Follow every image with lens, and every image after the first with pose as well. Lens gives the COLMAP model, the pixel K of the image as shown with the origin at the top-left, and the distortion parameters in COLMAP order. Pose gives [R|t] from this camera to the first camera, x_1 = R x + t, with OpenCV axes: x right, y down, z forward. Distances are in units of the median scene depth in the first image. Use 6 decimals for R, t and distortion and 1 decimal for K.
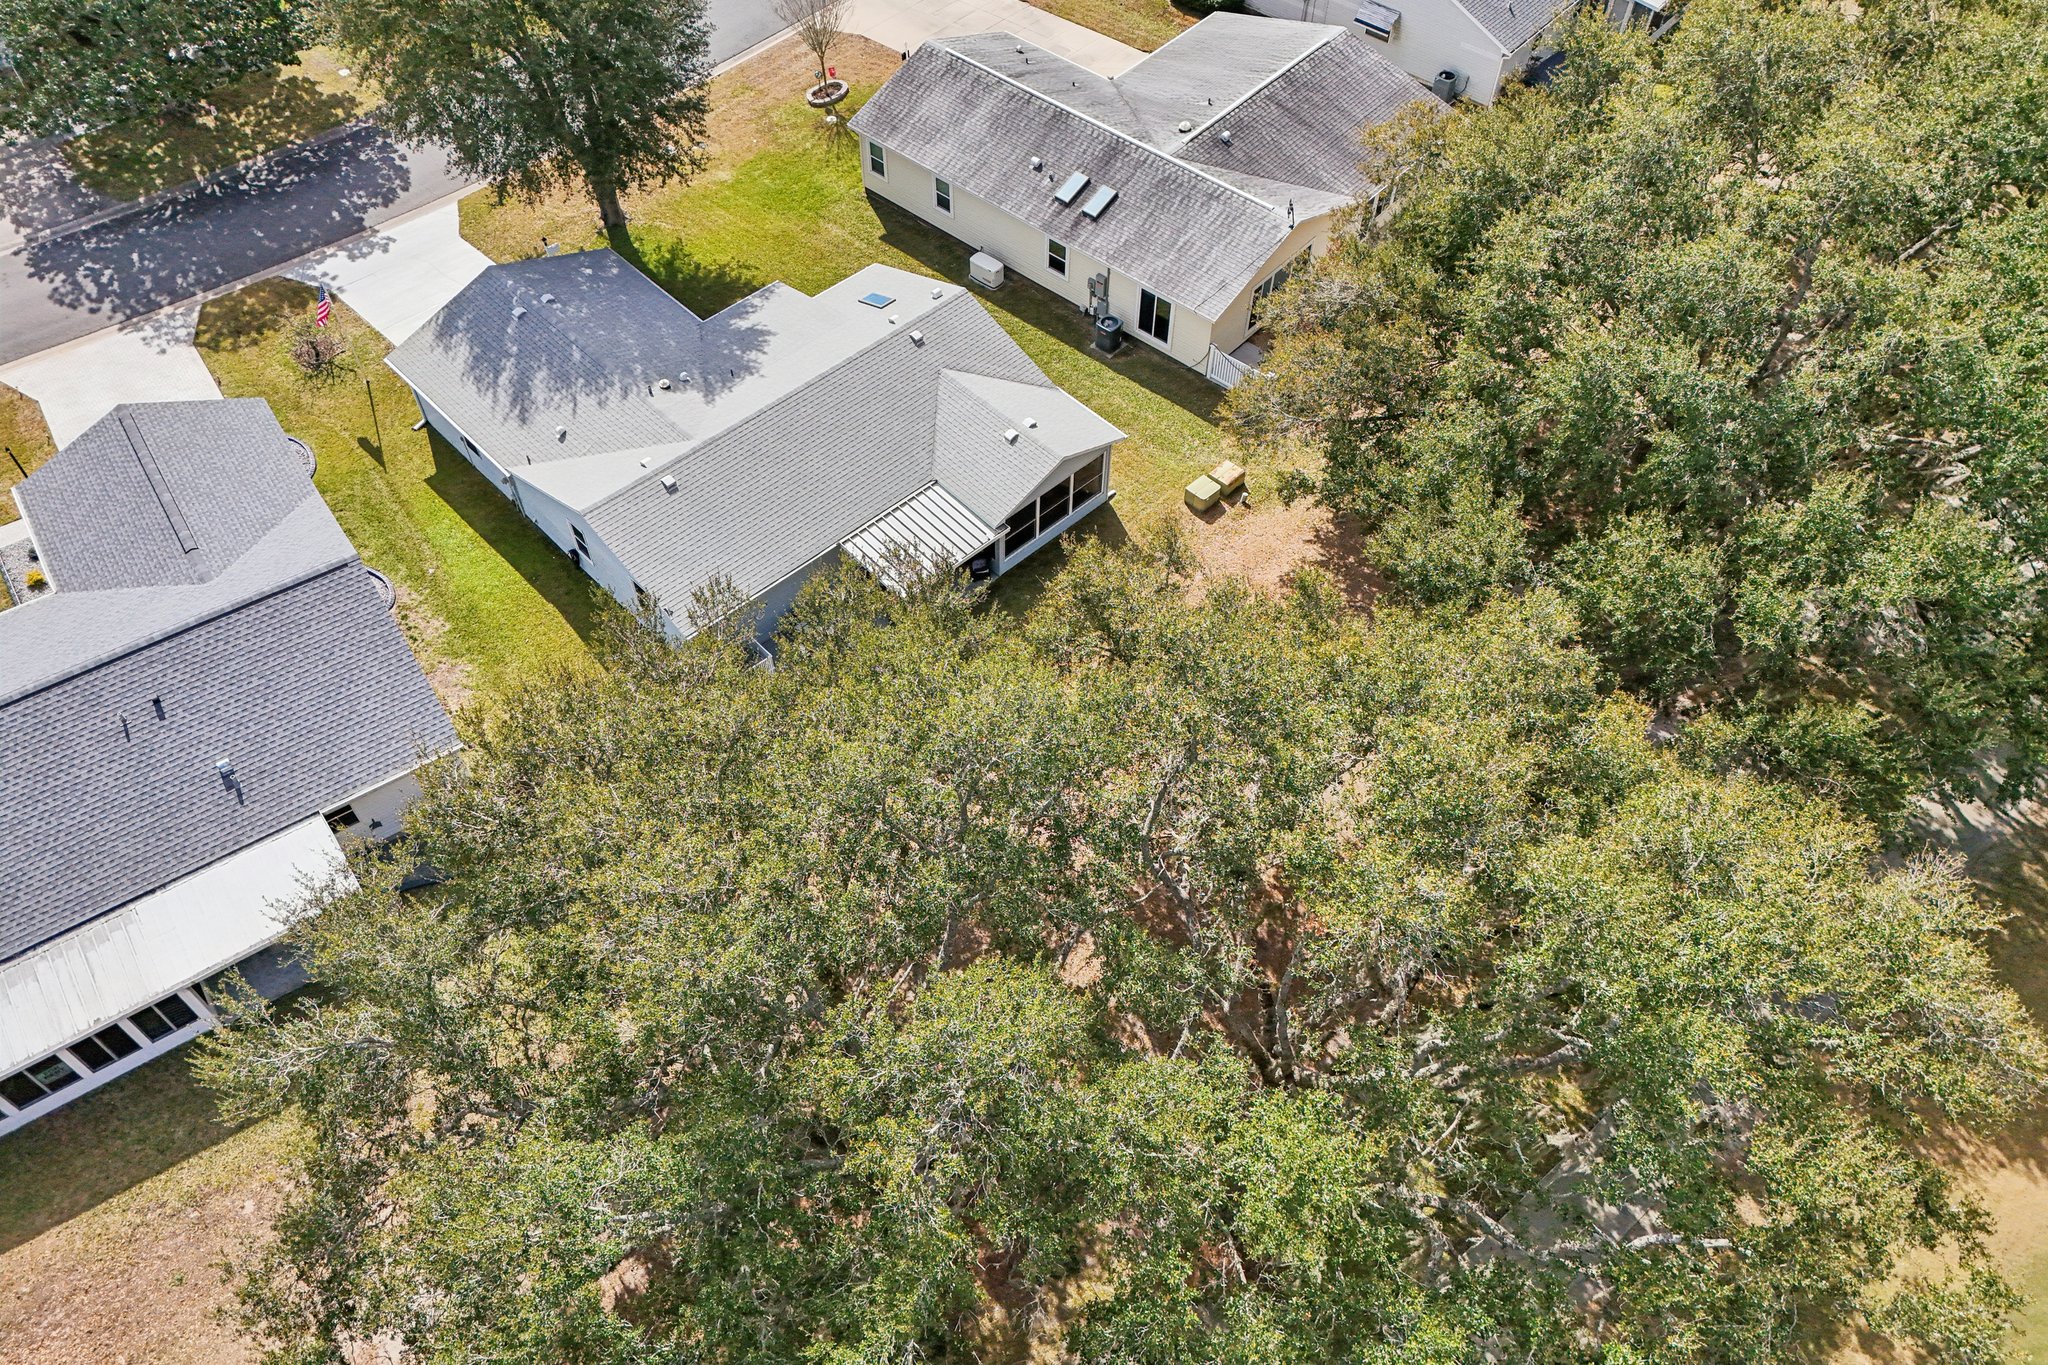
lens RADIAL K [[1501.7, 0, 1033.1], [0, 1501.7, 684.7], [0, 0, 1]] dist [0.058290, -0.045727]
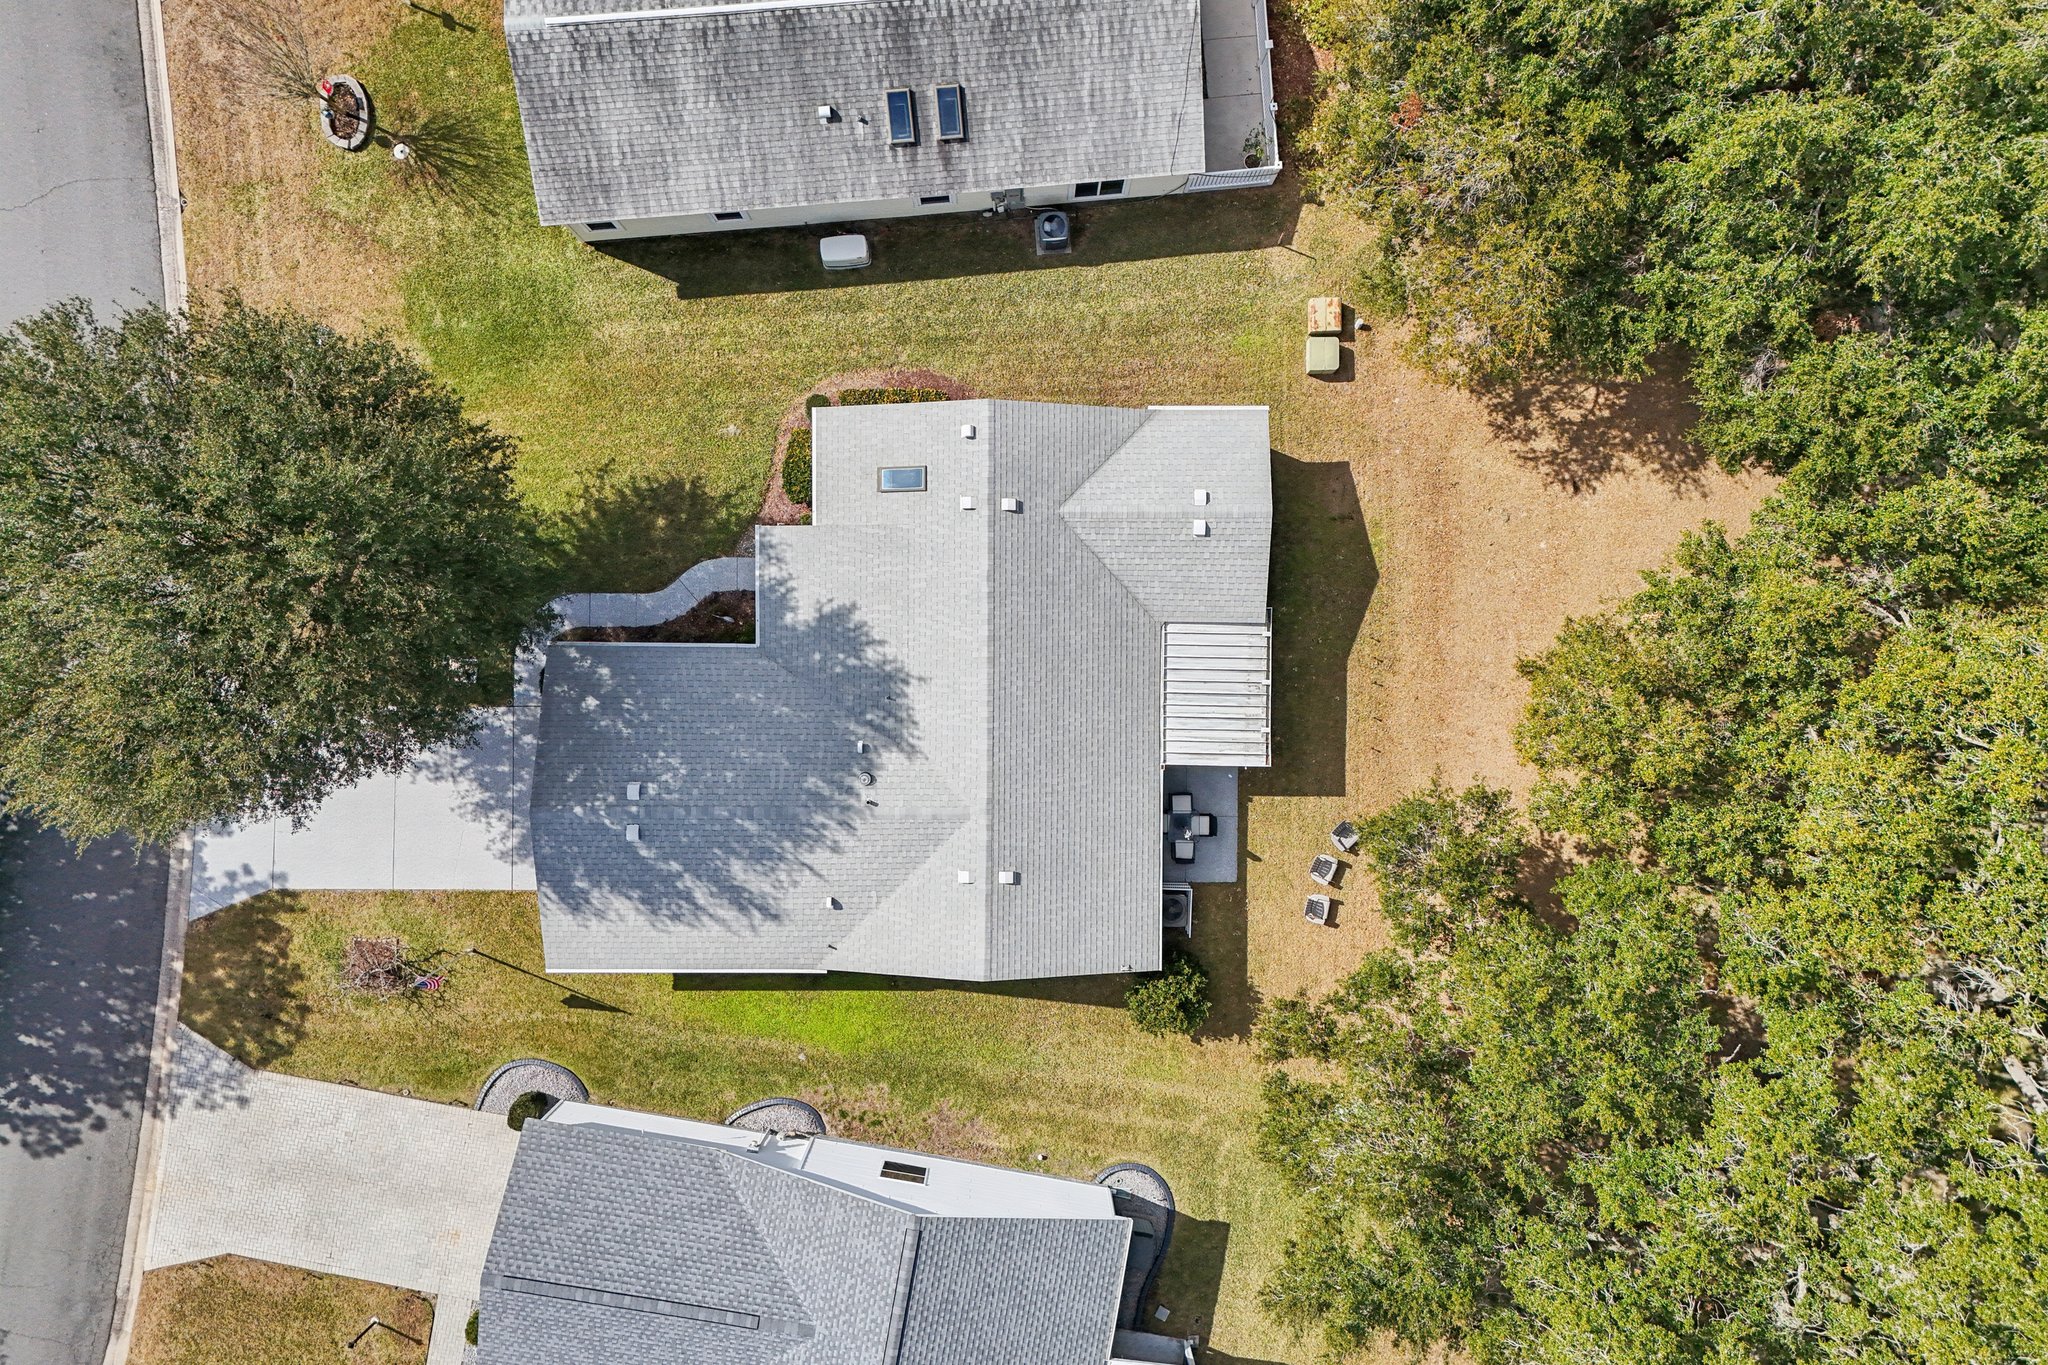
lens RADIAL K [[1501.7, 0, 1024.7], [0, 1501.7, 674.0], [0, 0, 1]] dist [0.058290, -0.045727]
pose [[0.700369, -0.713616, -0.015328, -0.111956], [0.567019, 0.543193, 0.619219, -0.602251], [-0.433558, -0.442373, 0.785069, 0.295102]]
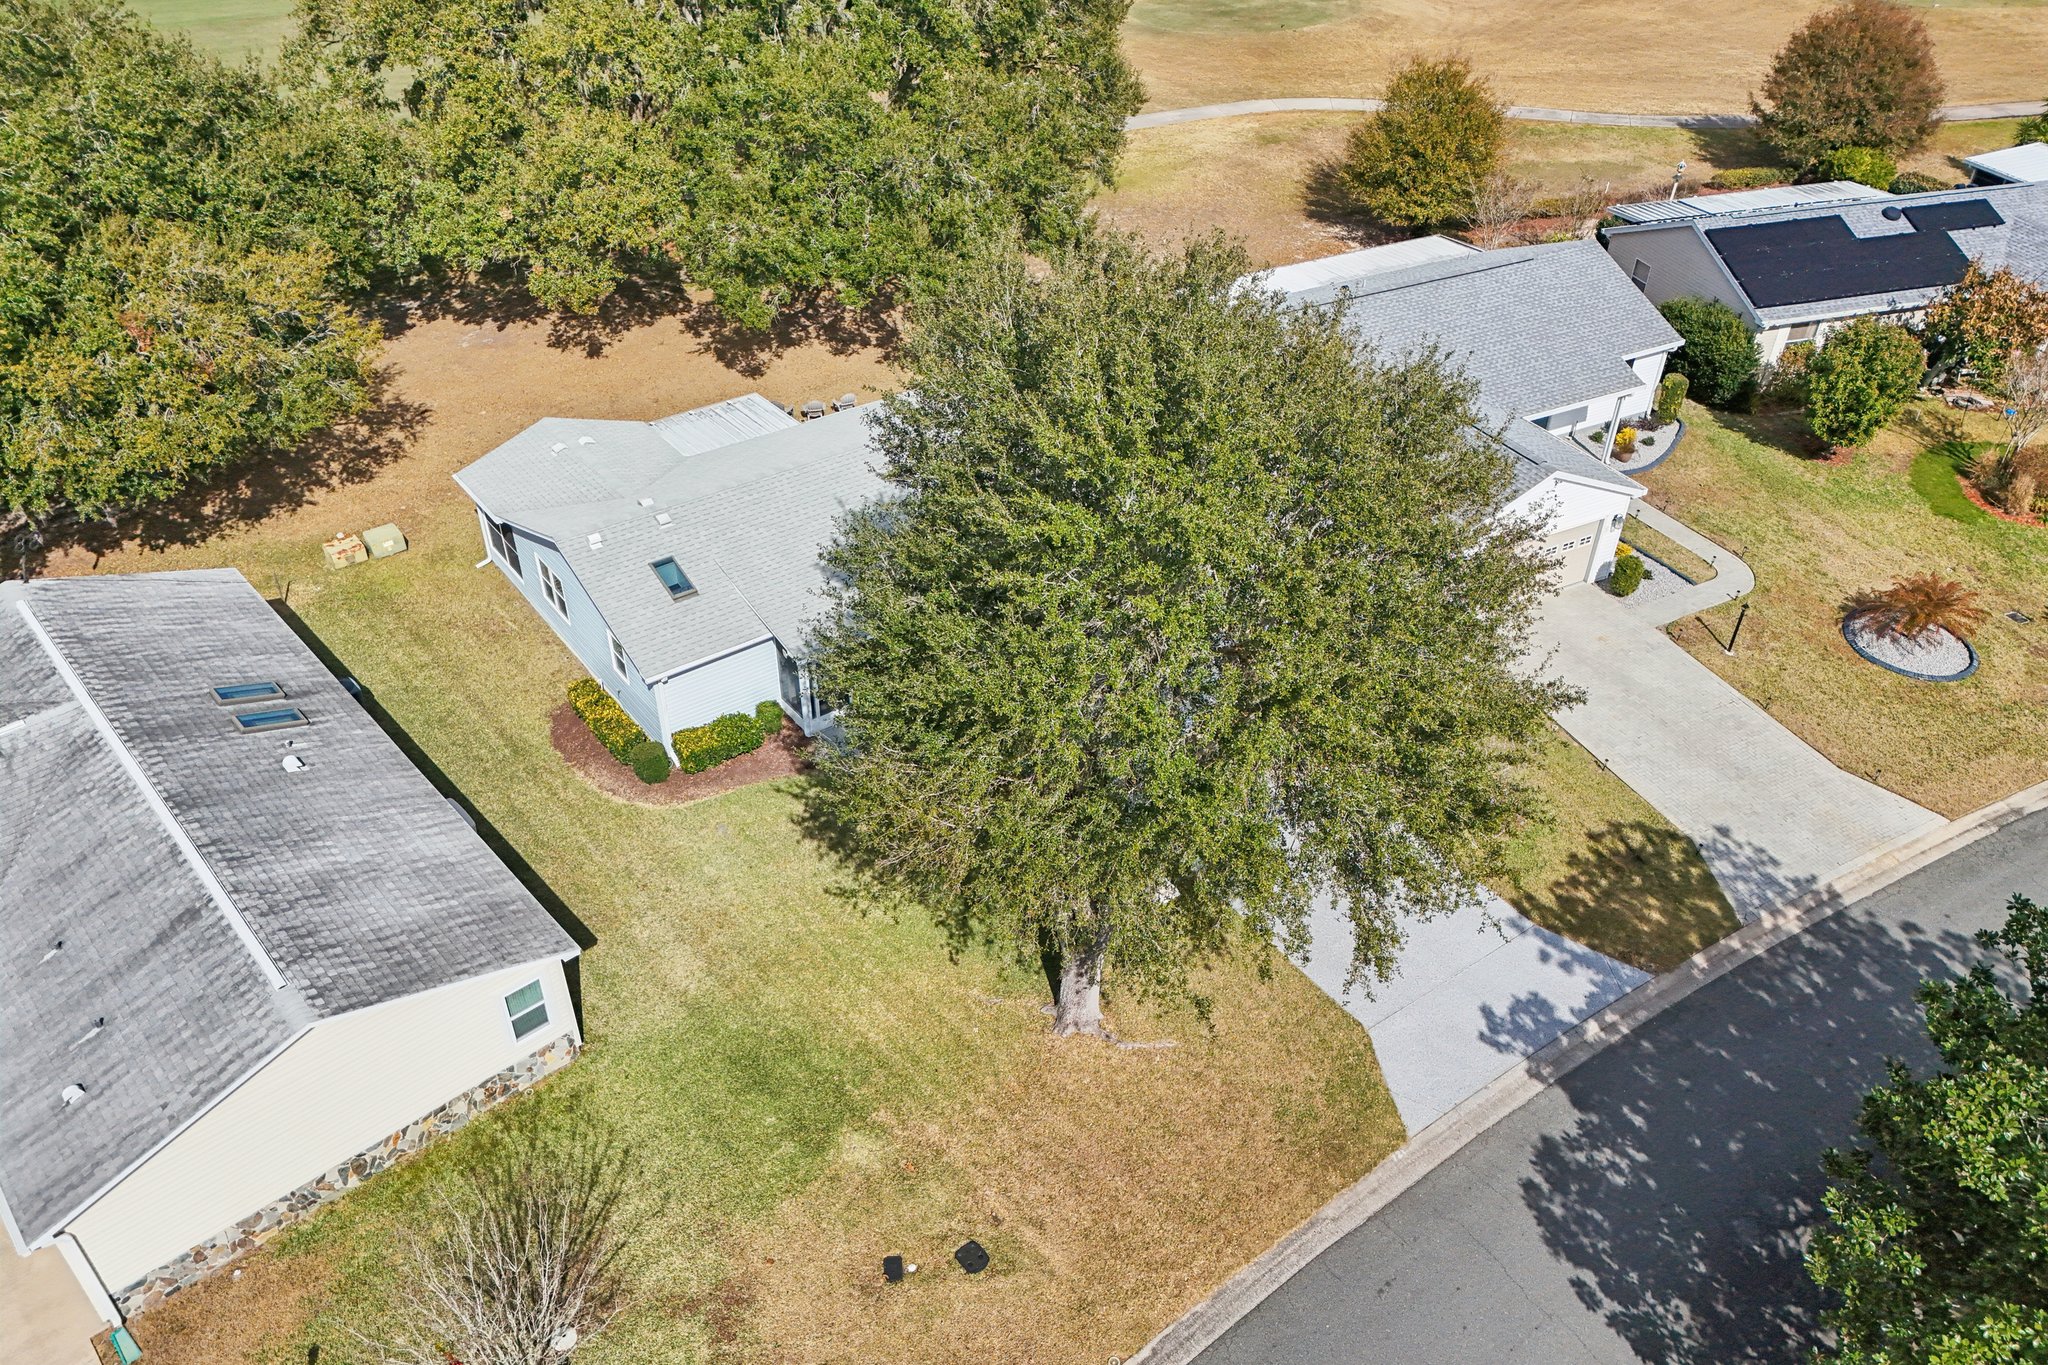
lens RADIAL K [[1501.7, 0, 1026.4], [0, 1501.7, 685.7], [0, 0, 1]] dist [0.058290, -0.045727]
pose [[-0.991615, -0.094077, 0.088601, -0.322648], [0.086790, 0.023177, 0.995957, -0.904322], [-0.095750, 0.995295, -0.014818, 0.976497]]
